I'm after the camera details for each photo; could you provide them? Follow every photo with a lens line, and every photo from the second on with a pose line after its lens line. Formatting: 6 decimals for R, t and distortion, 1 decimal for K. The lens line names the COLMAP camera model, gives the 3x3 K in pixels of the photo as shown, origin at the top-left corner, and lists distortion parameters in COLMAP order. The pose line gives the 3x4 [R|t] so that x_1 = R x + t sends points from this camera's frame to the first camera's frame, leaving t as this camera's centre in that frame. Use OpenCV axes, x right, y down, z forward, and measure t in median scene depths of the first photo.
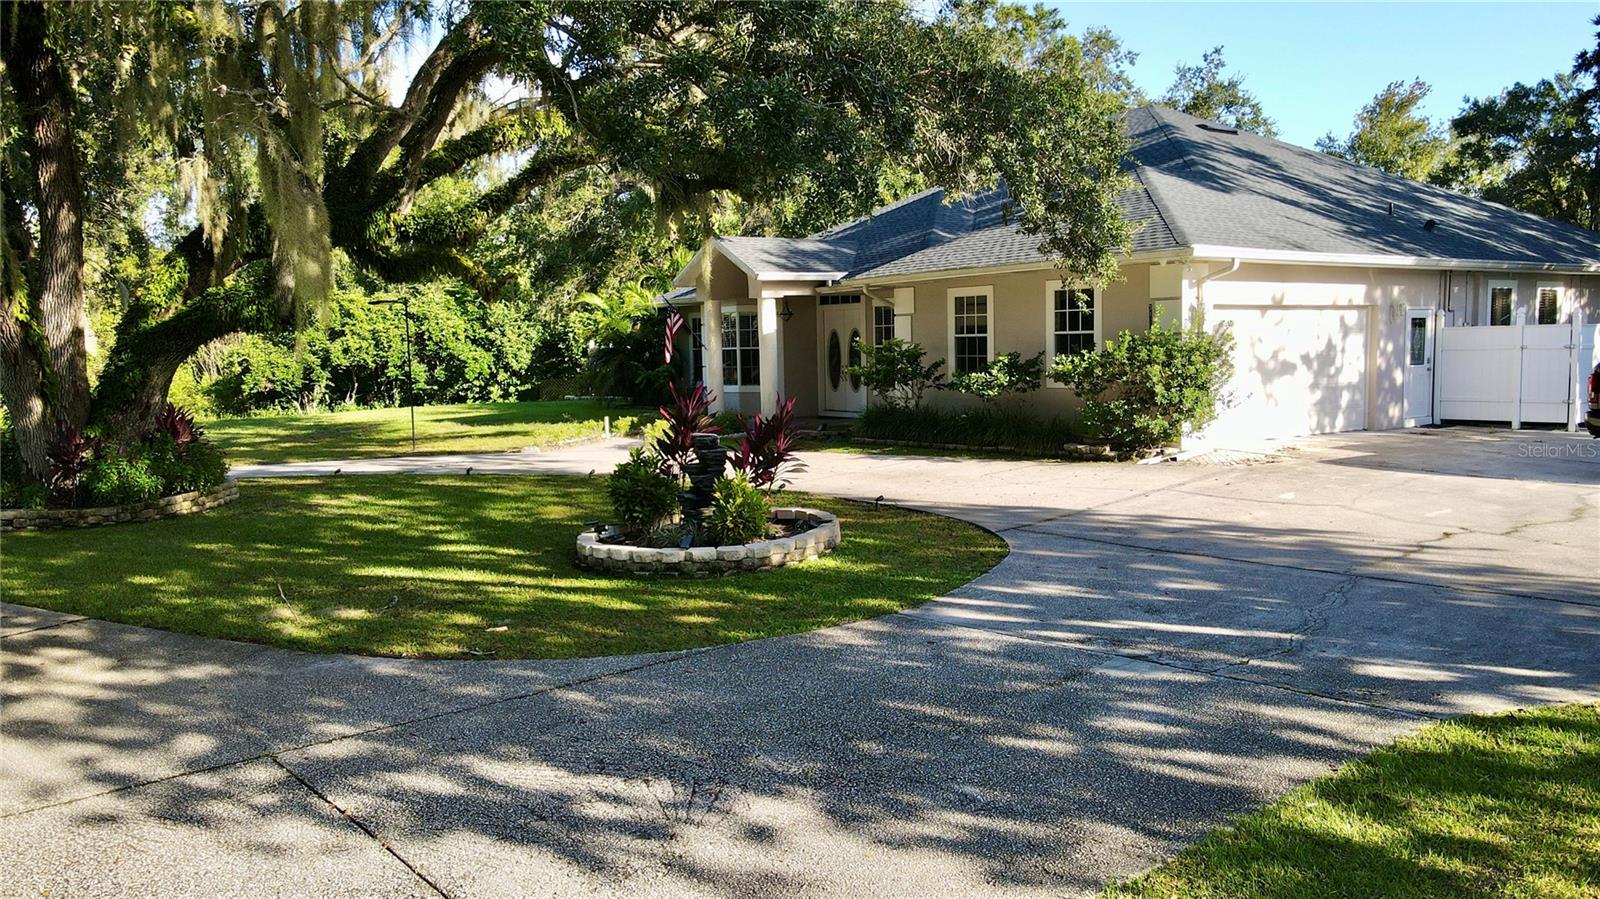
lens RADIAL K [[1199.7, 0, 800.0], [0, 1199.7, 449.5], [0, 0, 1]] dist [-0.002824, 0.063530]
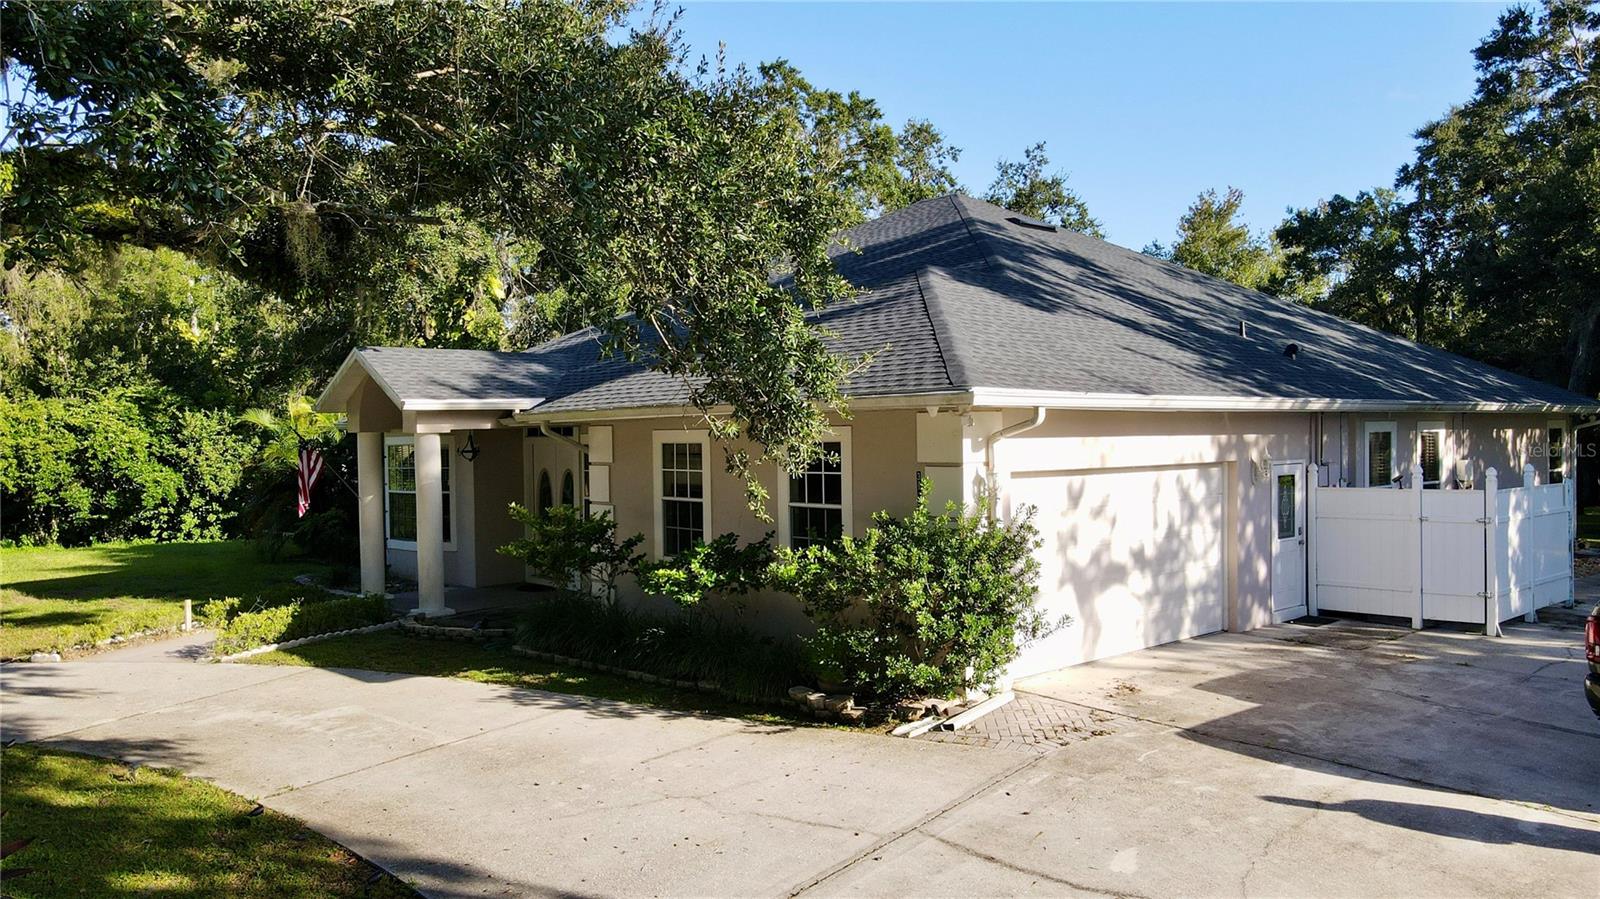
lens RADIAL K [[1199.7, 0, 800.0], [0, 1199.7, 449.5], [0, 0, 1]] dist [-0.002824, 0.063530]
pose [[0.992555, 0.005684, 0.121665, 0.060560], [0.003684, 0.997053, -0.076629, -0.034029], [-0.121742, 0.076507, 0.989609, 0.146360]]
